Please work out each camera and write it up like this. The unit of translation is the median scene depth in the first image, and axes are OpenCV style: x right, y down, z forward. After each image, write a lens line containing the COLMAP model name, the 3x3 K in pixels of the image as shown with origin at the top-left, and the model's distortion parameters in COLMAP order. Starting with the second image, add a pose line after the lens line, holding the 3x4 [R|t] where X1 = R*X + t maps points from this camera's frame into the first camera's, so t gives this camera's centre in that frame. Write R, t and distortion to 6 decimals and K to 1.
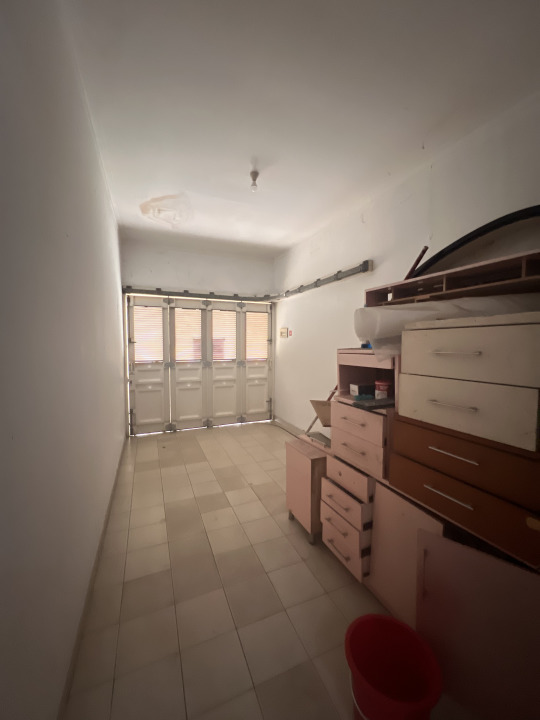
lens RADIAL K [[289.6, 0, 272.9], [0, 289.6, 359.9], [0, 0, 1]] dist [-0.003042, 0.001727]
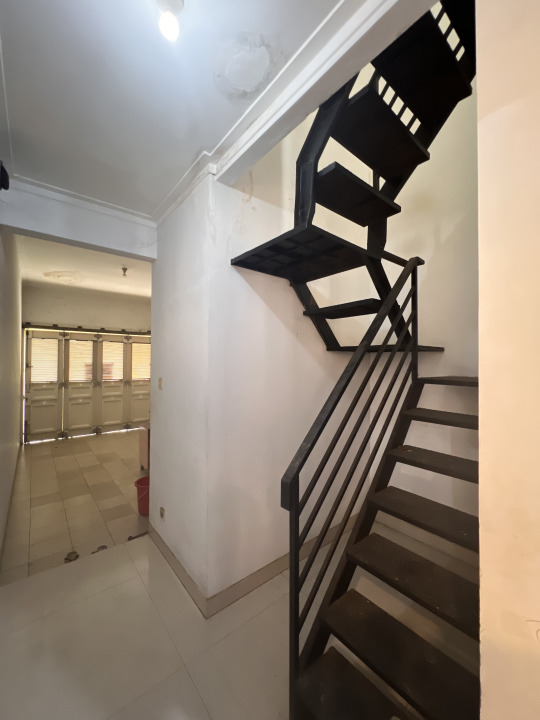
lens RADIAL K [[289.6, 0, 268.9], [0, 289.6, 360.2], [0, 0, 1]] dist [-0.003042, 0.001727]
pose [[0.962386, 0.002038, 0.271678, 0.160096], [0.017538, 0.997420, -0.069606, 0.014324], [-0.271119, 0.071752, 0.959868, -0.452589]]
